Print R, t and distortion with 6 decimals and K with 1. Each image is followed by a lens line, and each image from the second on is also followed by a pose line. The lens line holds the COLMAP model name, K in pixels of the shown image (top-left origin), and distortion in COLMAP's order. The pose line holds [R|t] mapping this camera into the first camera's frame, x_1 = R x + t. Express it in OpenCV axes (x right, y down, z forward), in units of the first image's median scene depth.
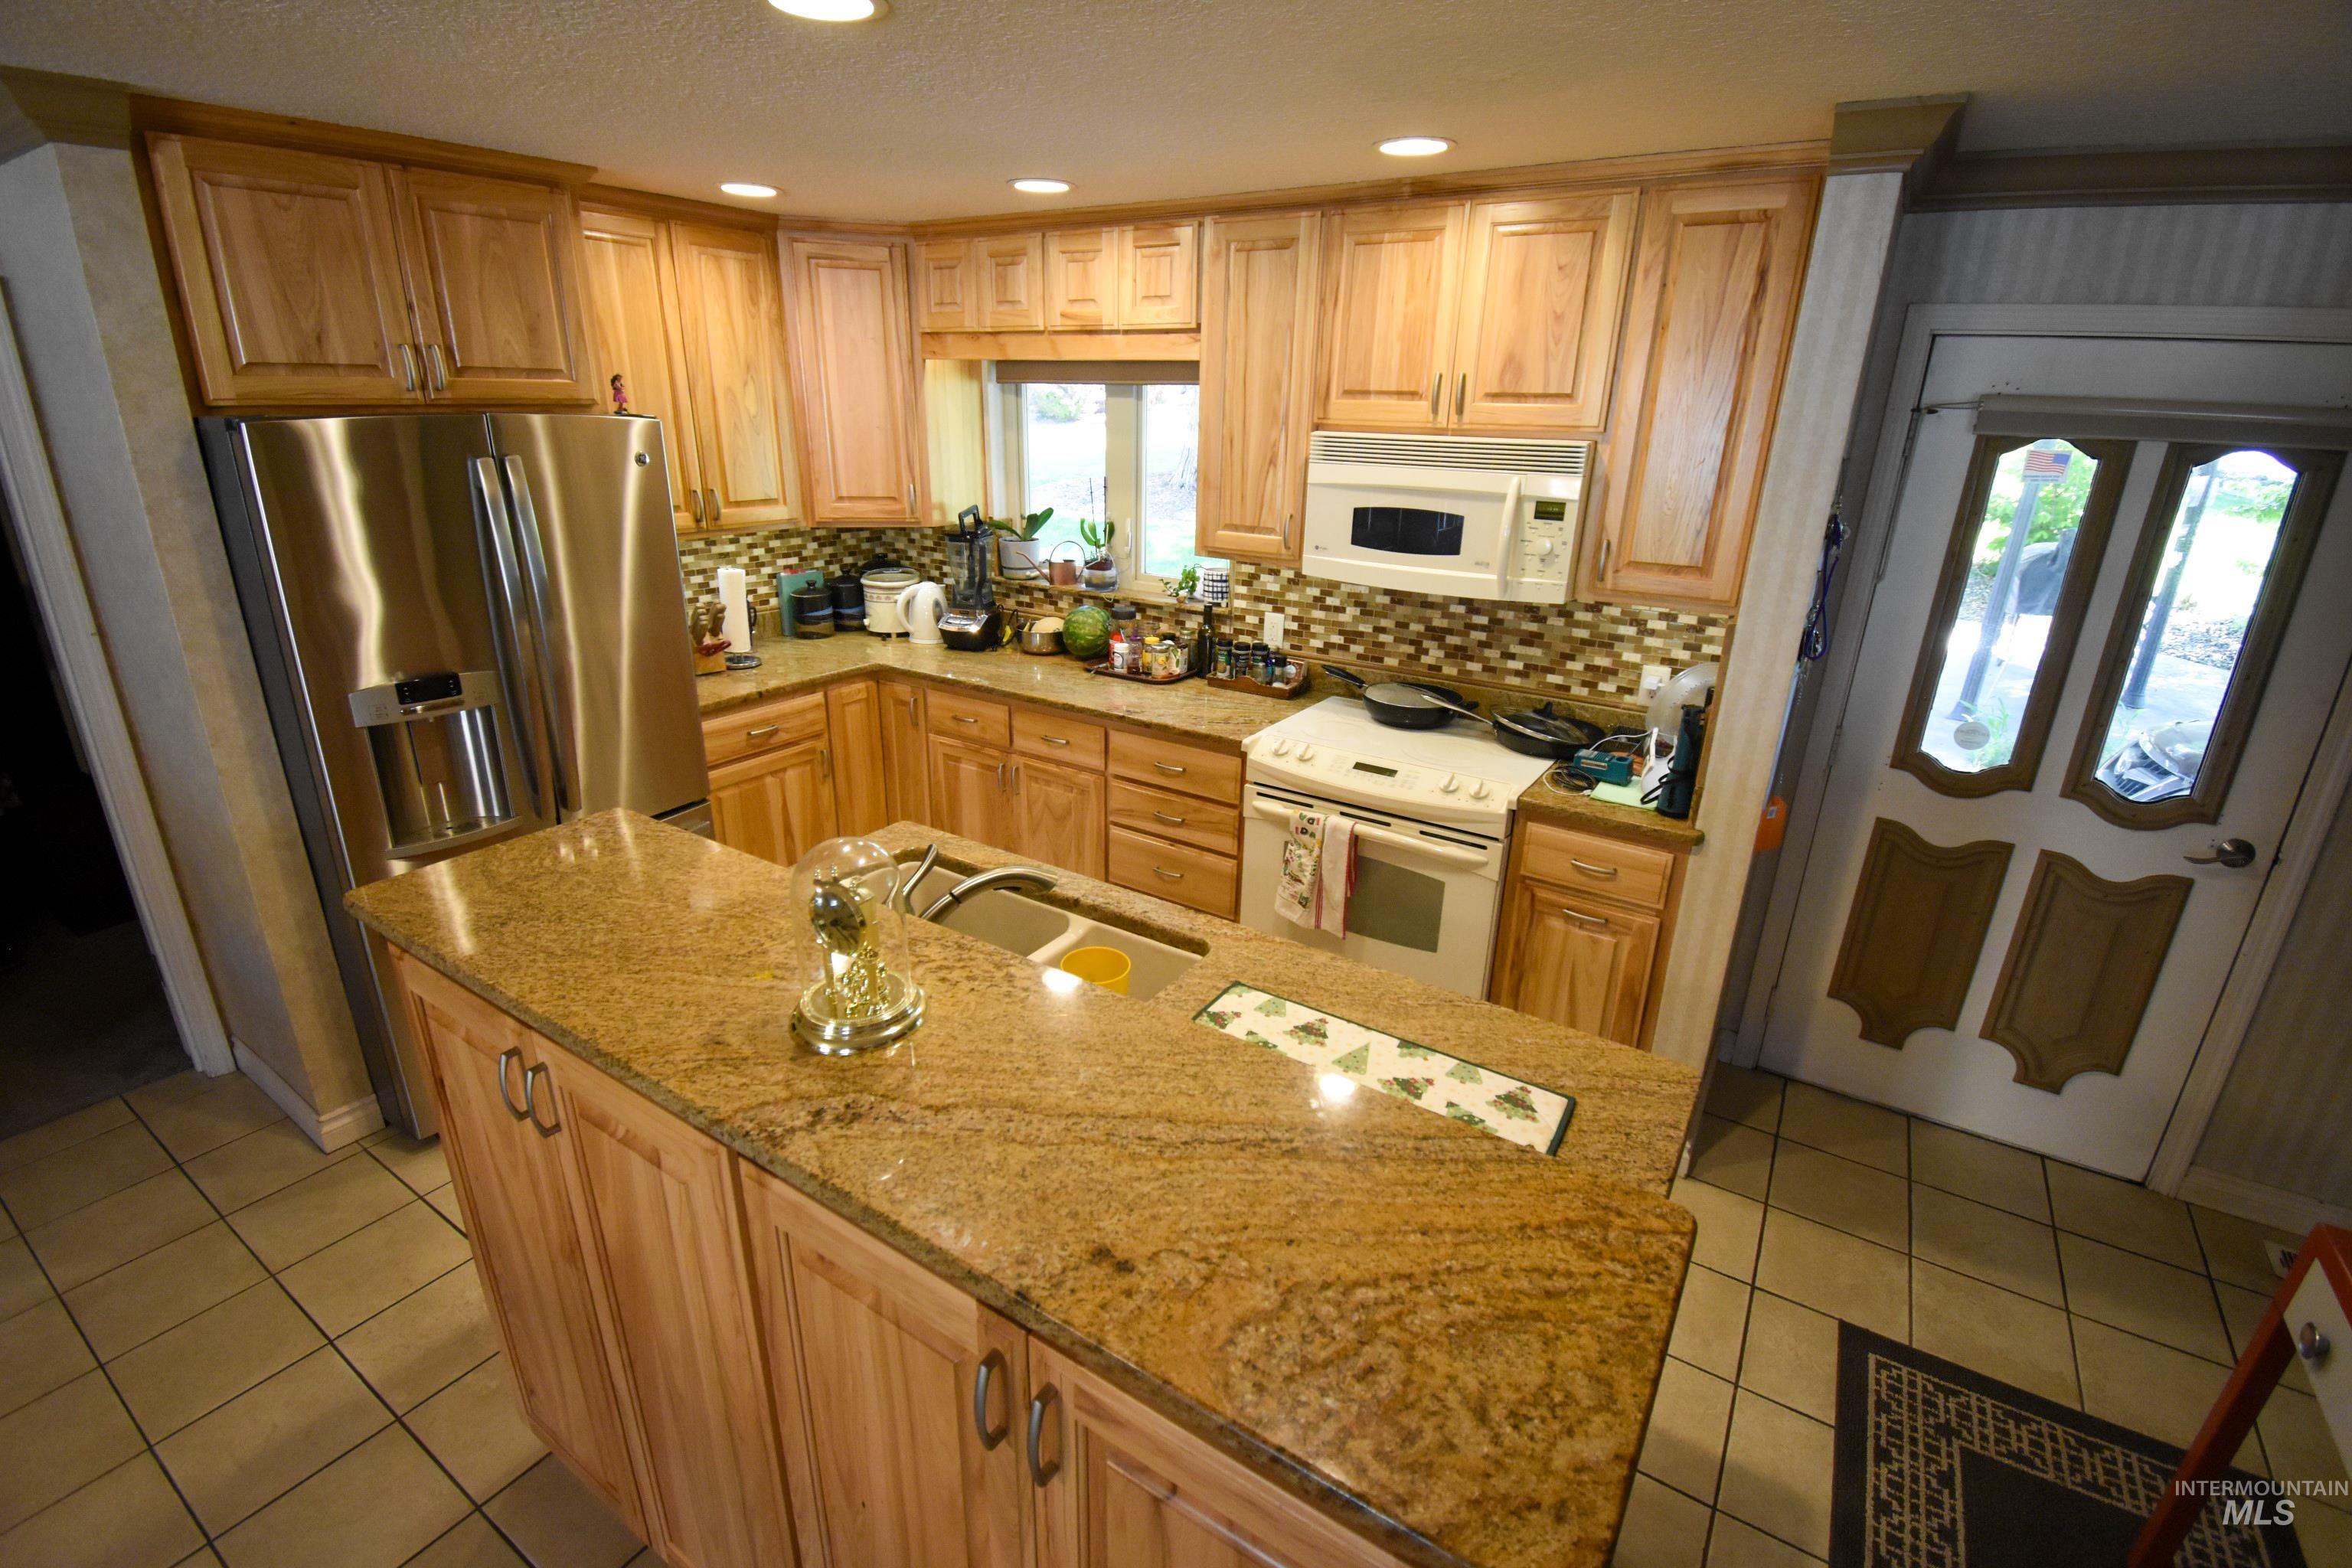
lens RADIAL K [[1059.9, 0, 1162.5], [0, 1059.9, 779.6], [0, 0, 1]] dist [-0.020132, -0.007196]
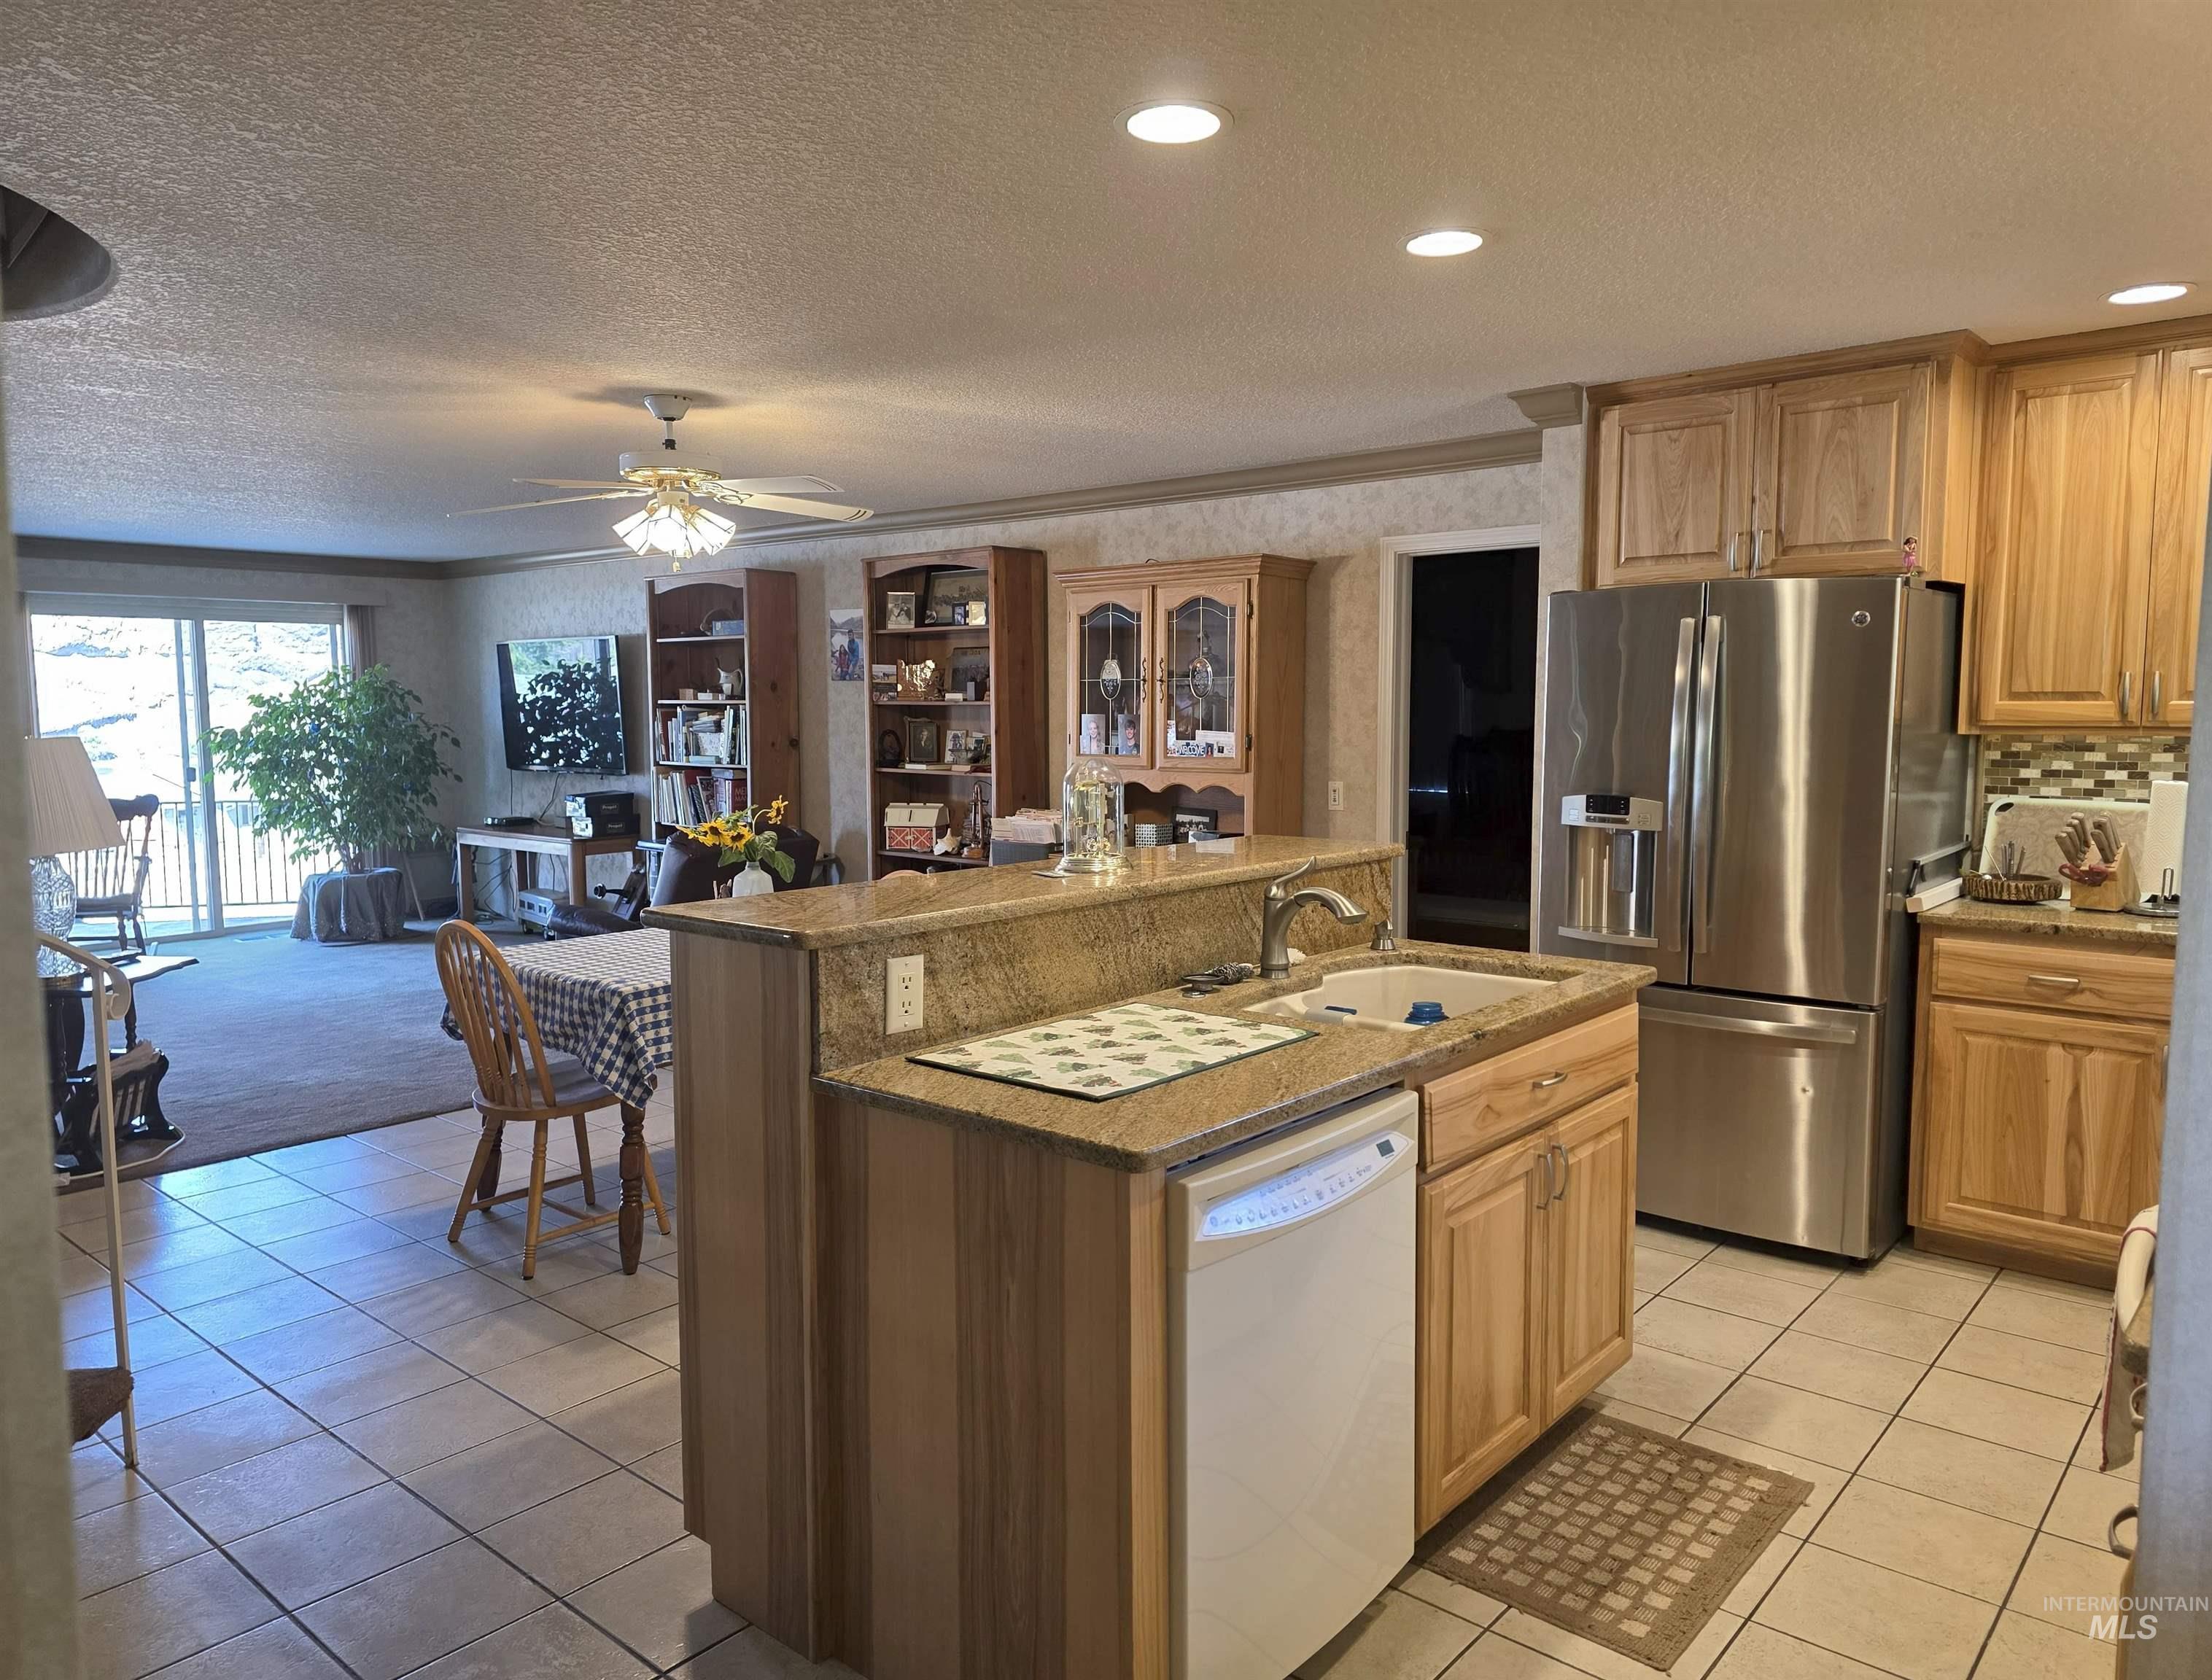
lens RADIAL K [[1505.3, 0, 1107.6], [0, 1505.3, 845.2], [0, 0, 1]] dist [0.003485, -0.000417]
pose [[-0.136501, 0.078400, -0.987533, 0.923209], [-0.331314, 0.935847, 0.120092, -0.051138], [0.933594, 0.343576, -0.101769, 0.550157]]
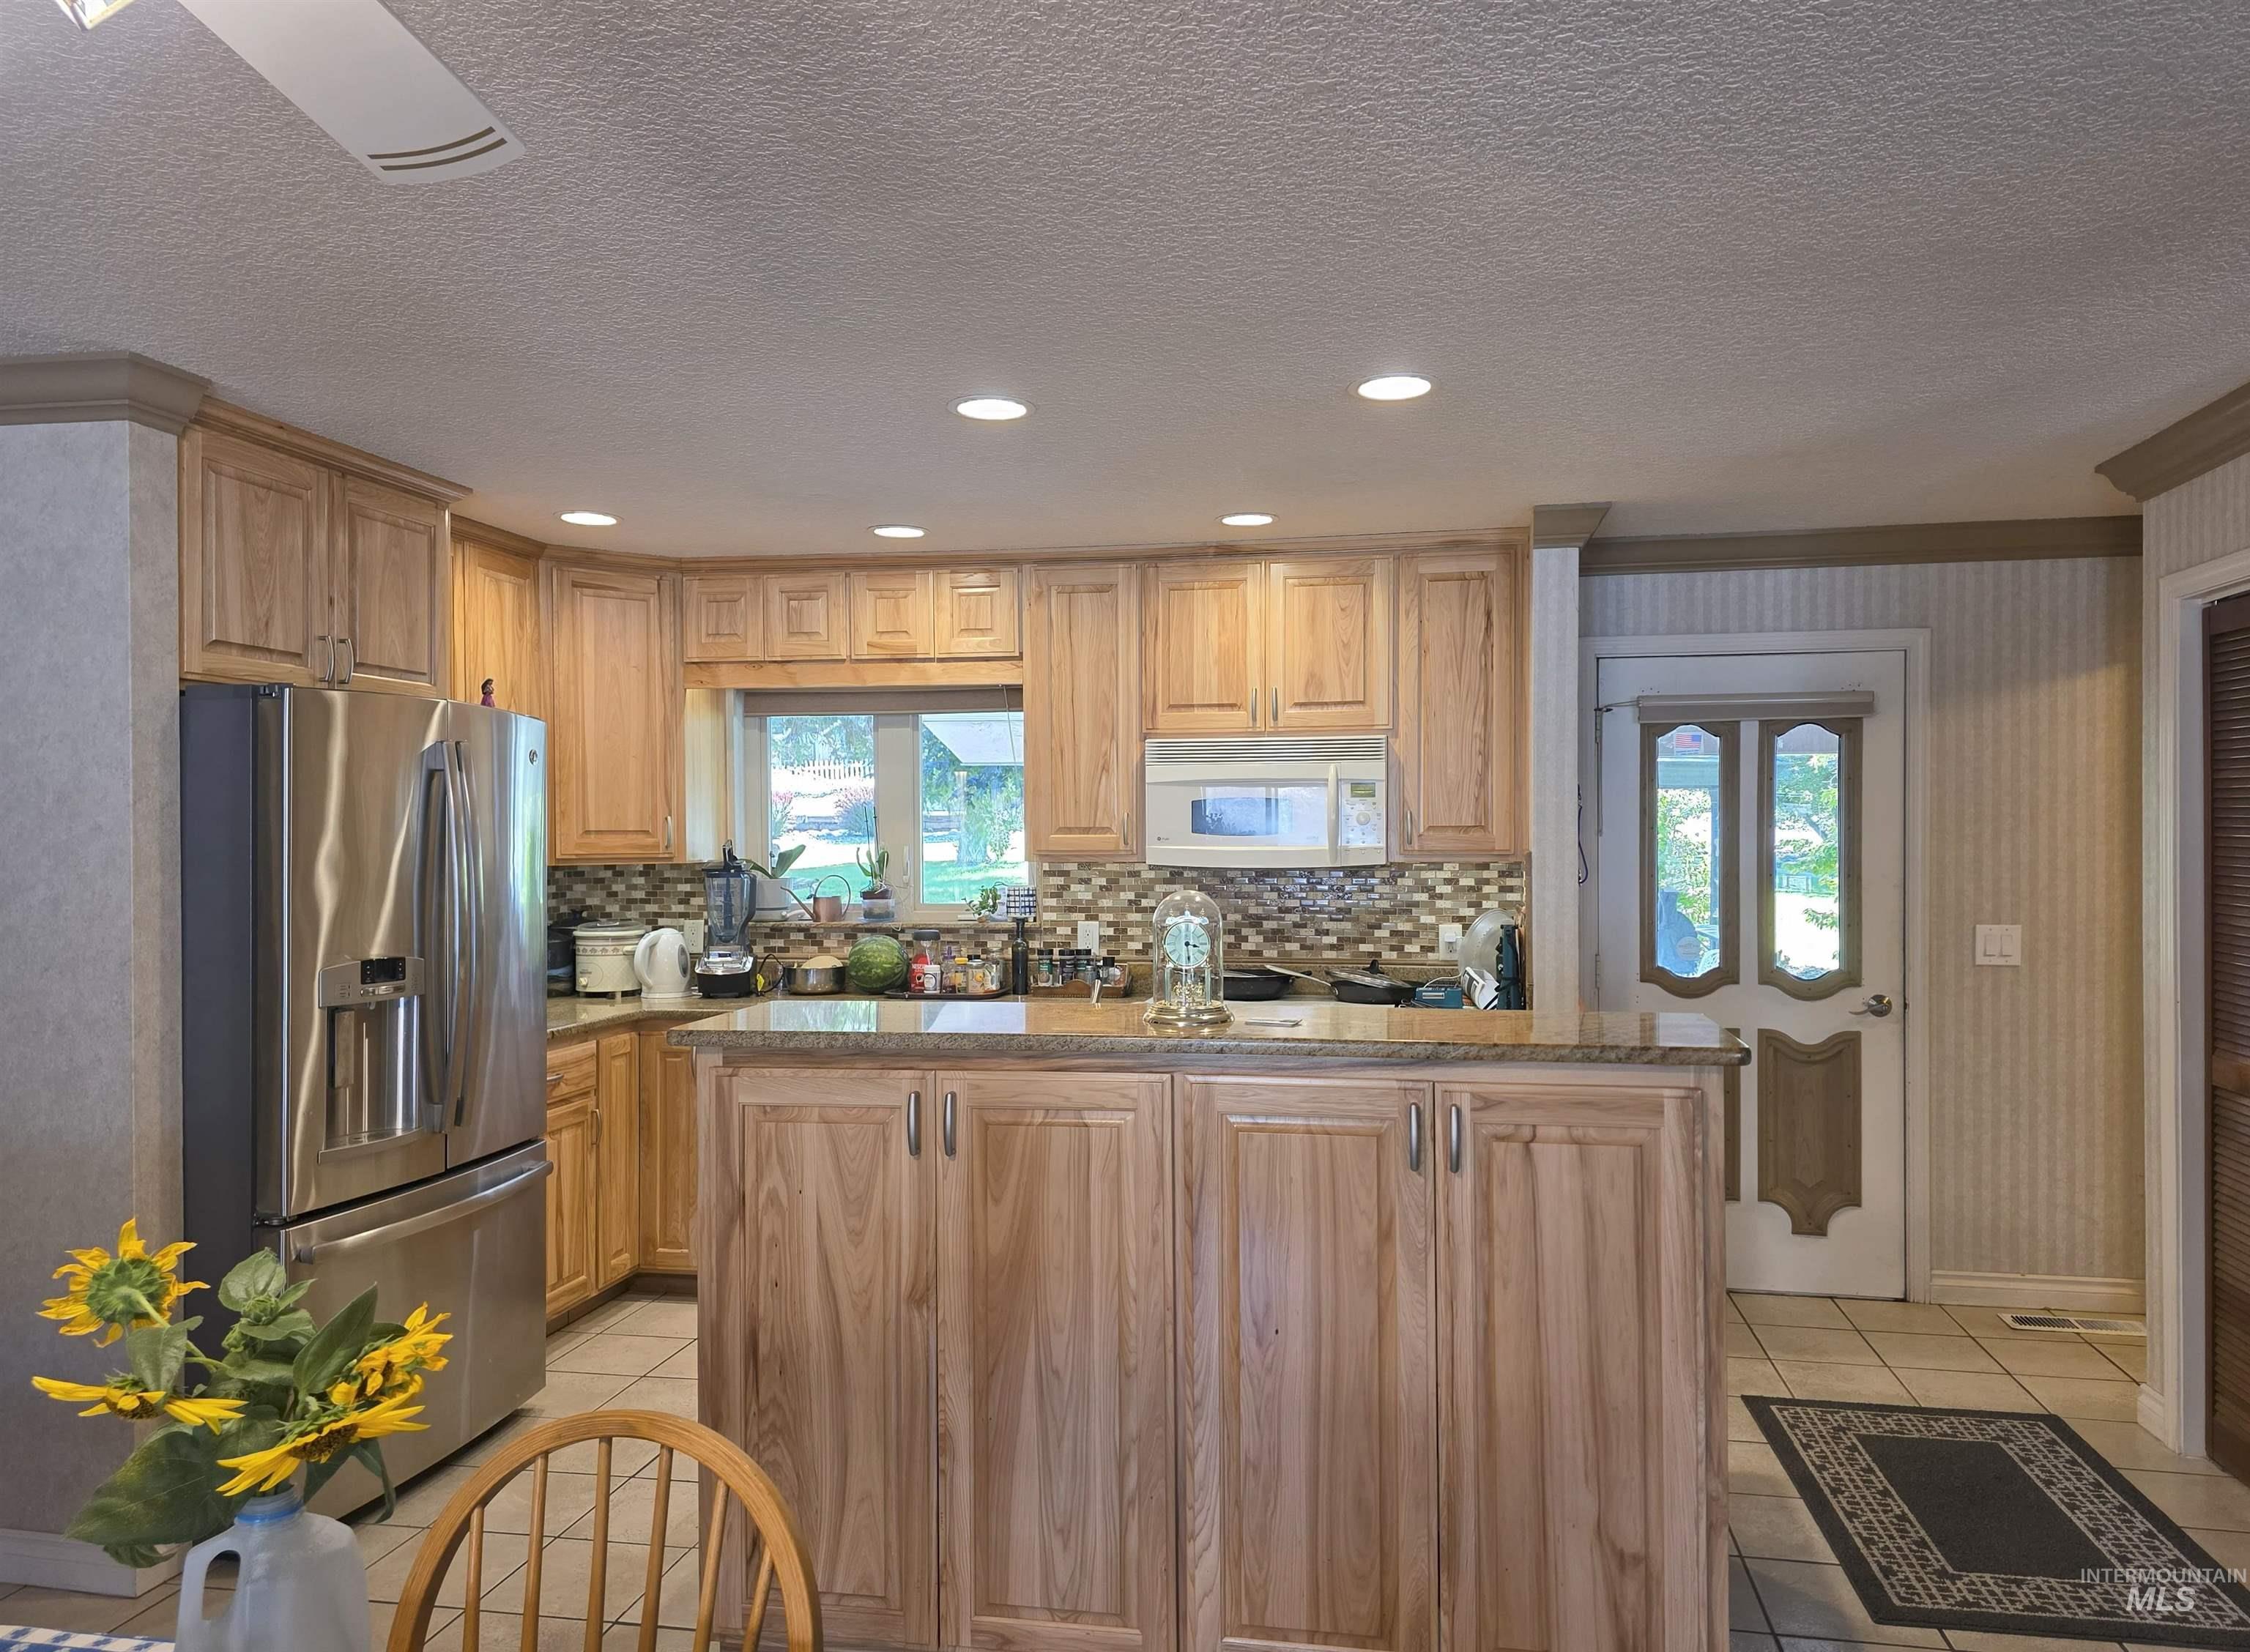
lens RADIAL K [[1569.3, 0, 1132.0], [0, 1569.3, 823.8], [0, 0, 1]] dist [0.003747, 0.005403]
pose [[0.921820, -0.019625, 0.387122, -0.525946], [0.149656, 0.939297, -0.308746, 0.272052], [-0.357563, 0.342543, 0.868799, -0.421219]]
